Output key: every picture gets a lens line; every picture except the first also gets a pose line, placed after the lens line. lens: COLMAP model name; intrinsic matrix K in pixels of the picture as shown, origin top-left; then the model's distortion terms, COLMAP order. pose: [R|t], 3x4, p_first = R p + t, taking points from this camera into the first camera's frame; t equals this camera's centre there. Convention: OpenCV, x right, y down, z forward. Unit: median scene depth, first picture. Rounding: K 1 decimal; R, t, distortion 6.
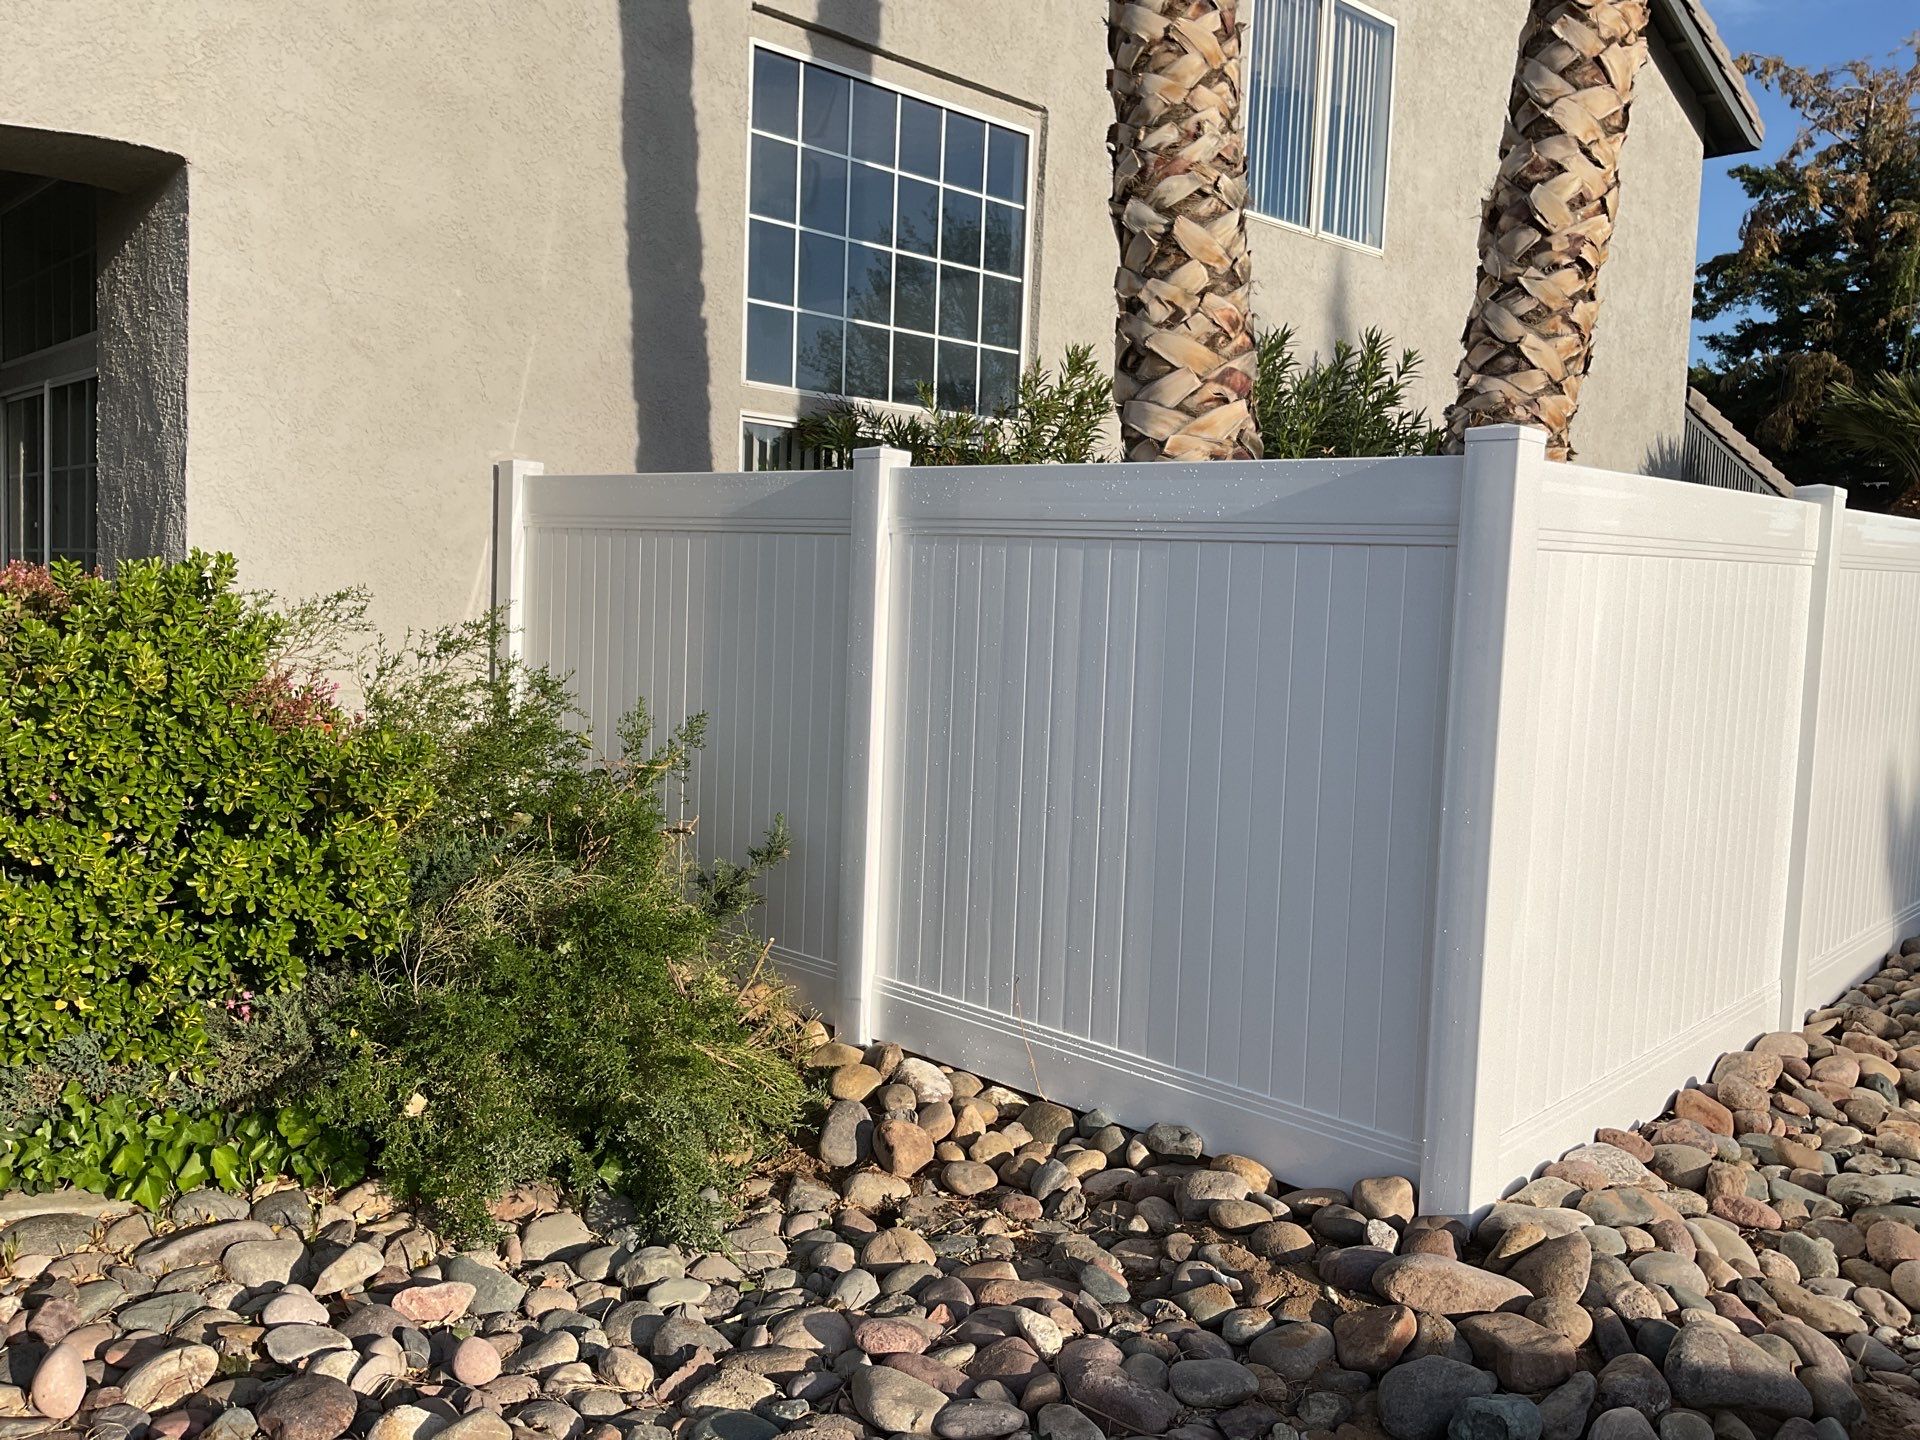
lens RADIAL K [[1583.7, 0, 954.2], [0, 1583.7, 716.0], [0, 0, 1]] dist [0.066429, -0.109521]
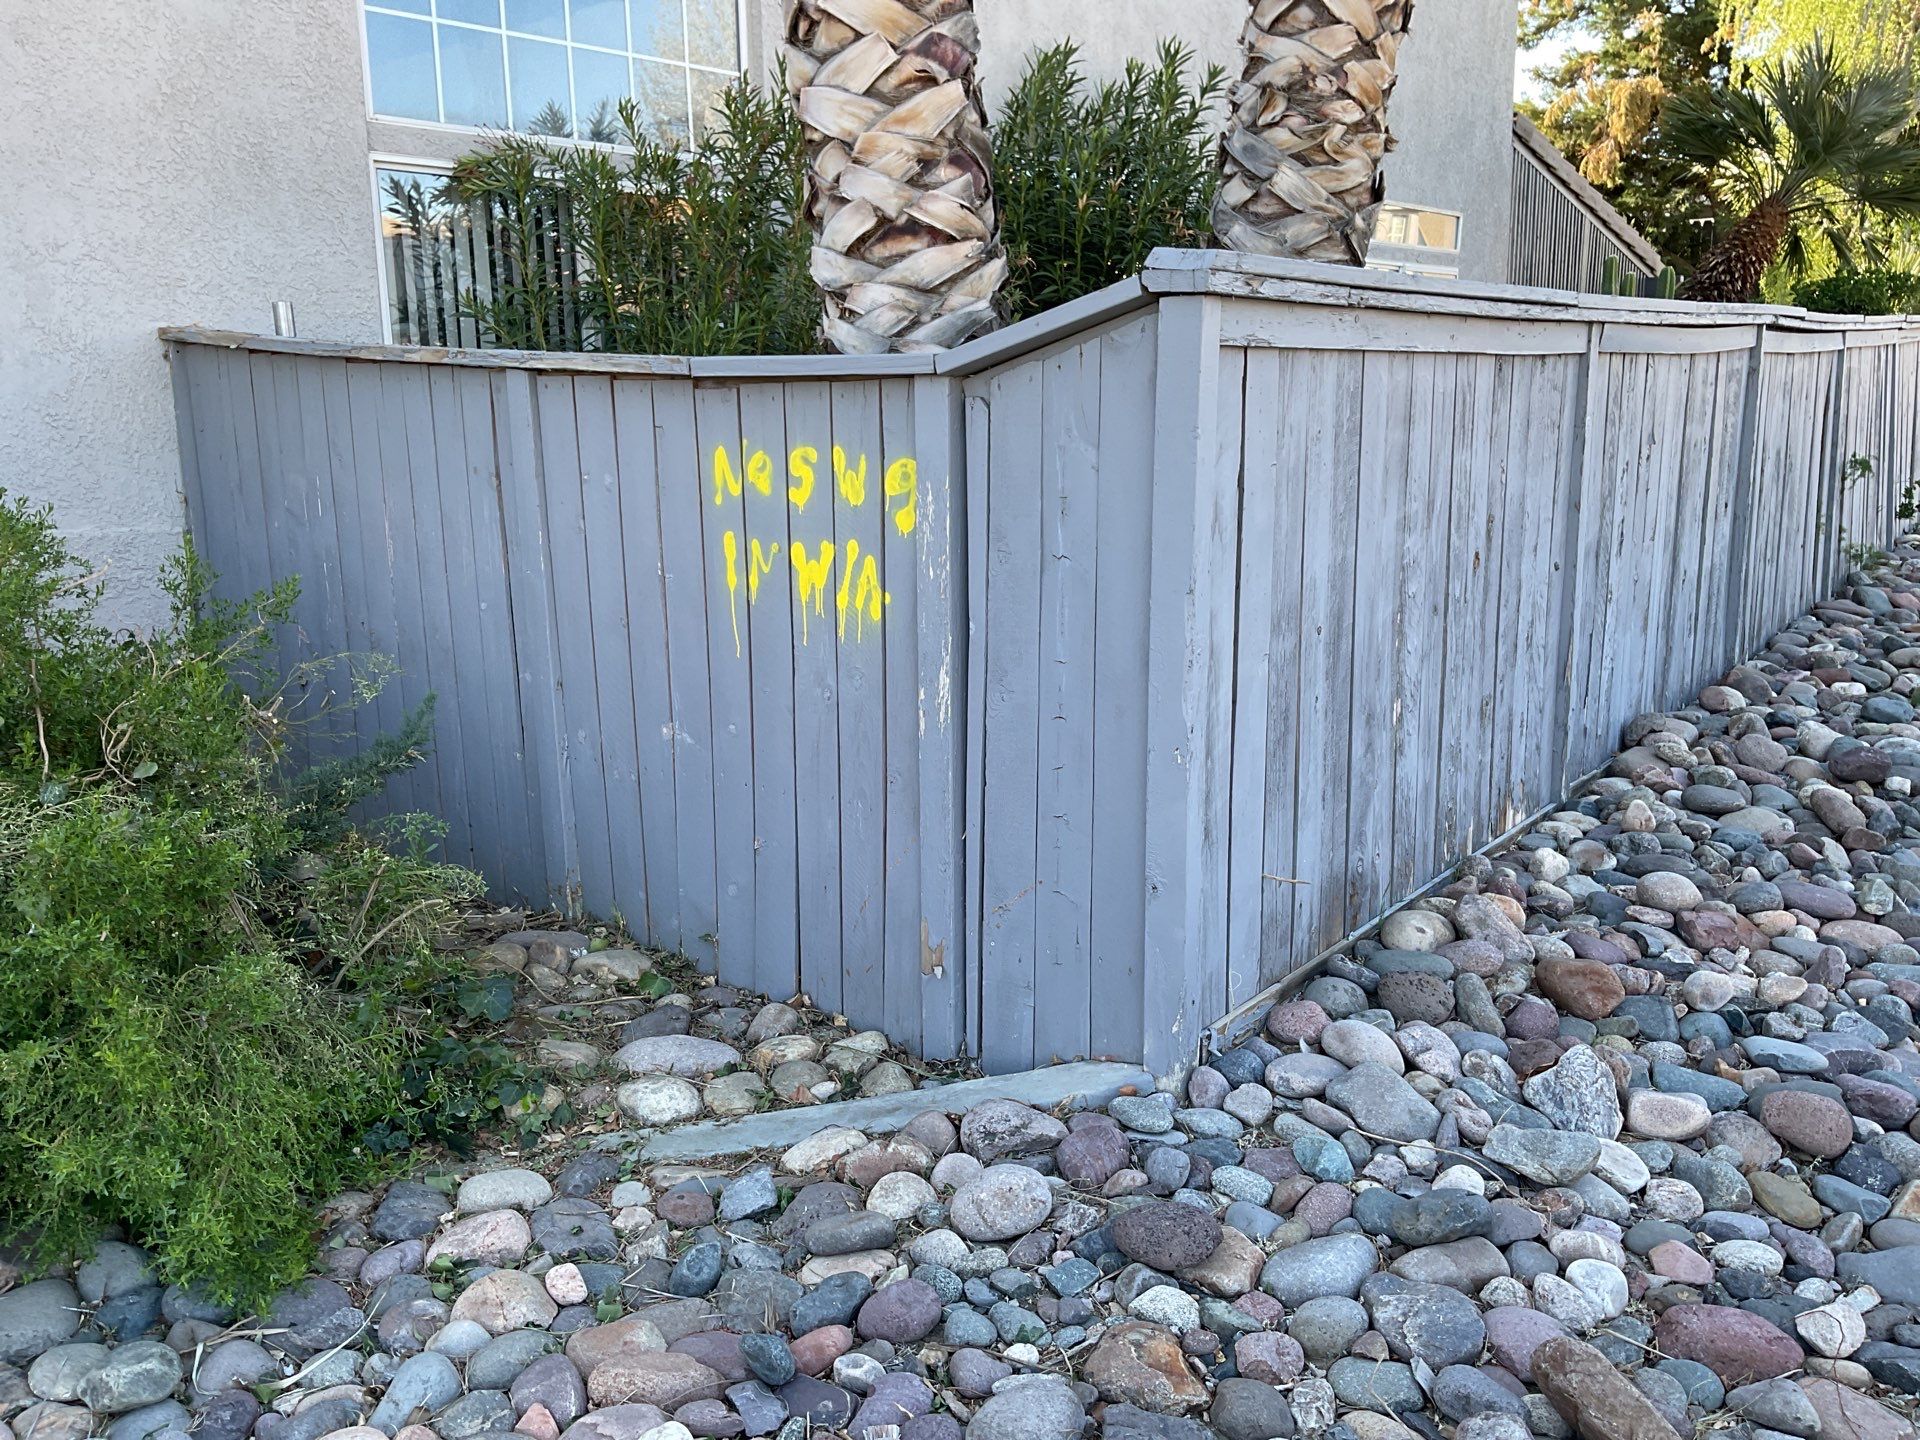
lens RADIAL K [[1633.3, 0, 960.0], [0, 1633.3, 720.0], [0, 0, 1]] dist [0.076150, -0.154340]
pose [[0.992548, -0.070837, 0.099148, 0.088297], [0.057511, 0.989667, 0.131344, -0.006401], [-0.107427, -0.124663, 0.986366, 0.218911]]
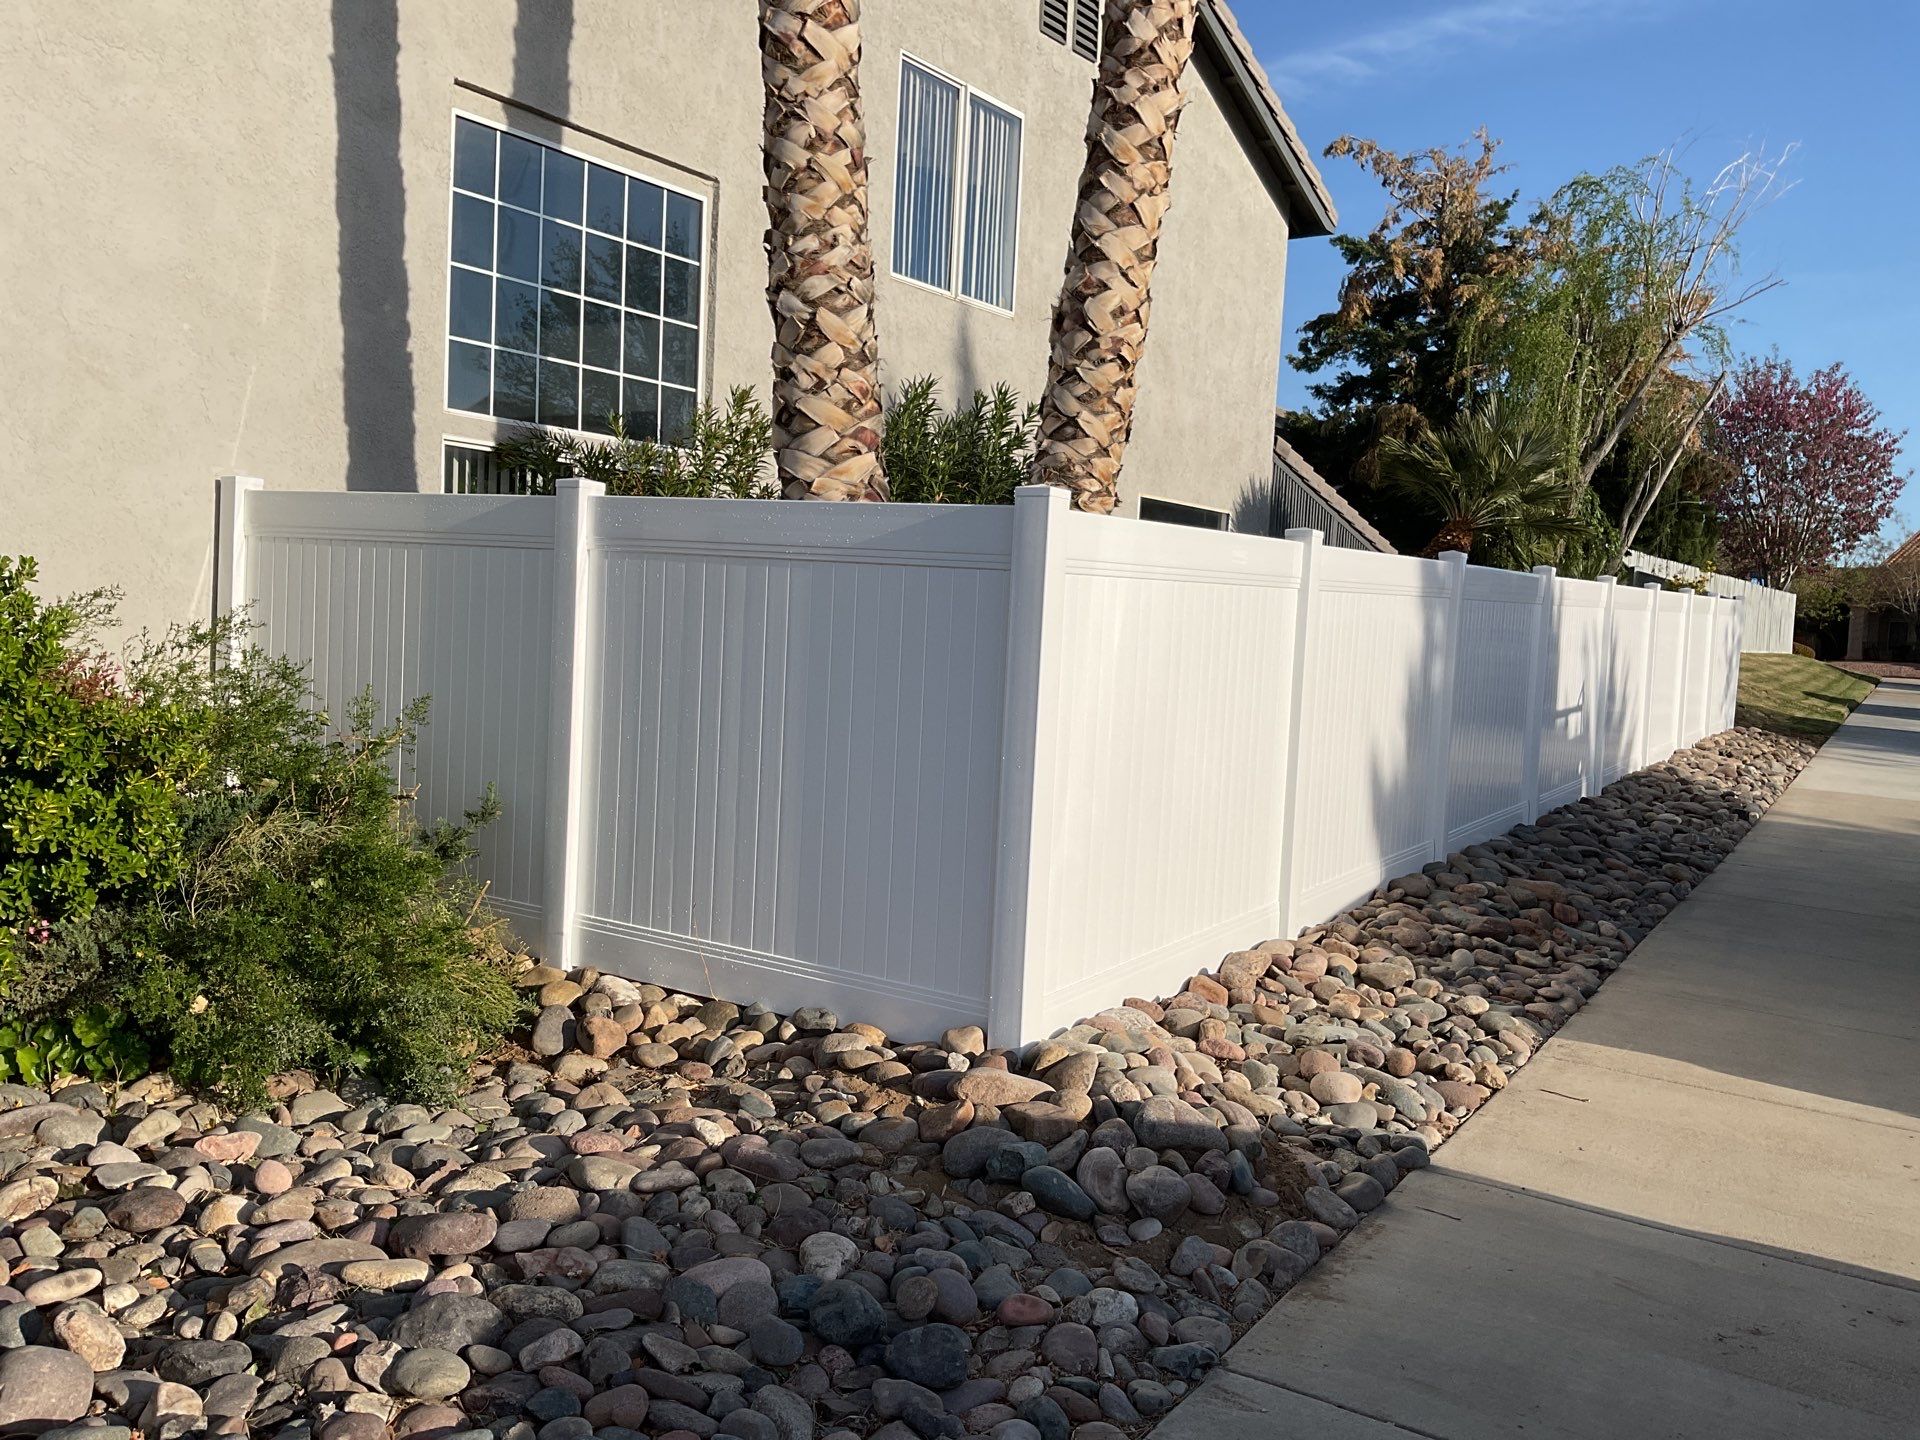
lens RADIAL K [[1528.3, 0, 952.9], [0, 1528.3, 716.1], [0, 0, 1]] dist [0.105681, -0.190731]
pose [[0.979210, -0.002181, 0.202837, -0.005763], [0.003358, 0.999979, -0.005456, 0.021076], [-0.202821, 0.006024, 0.979197, -0.224075]]
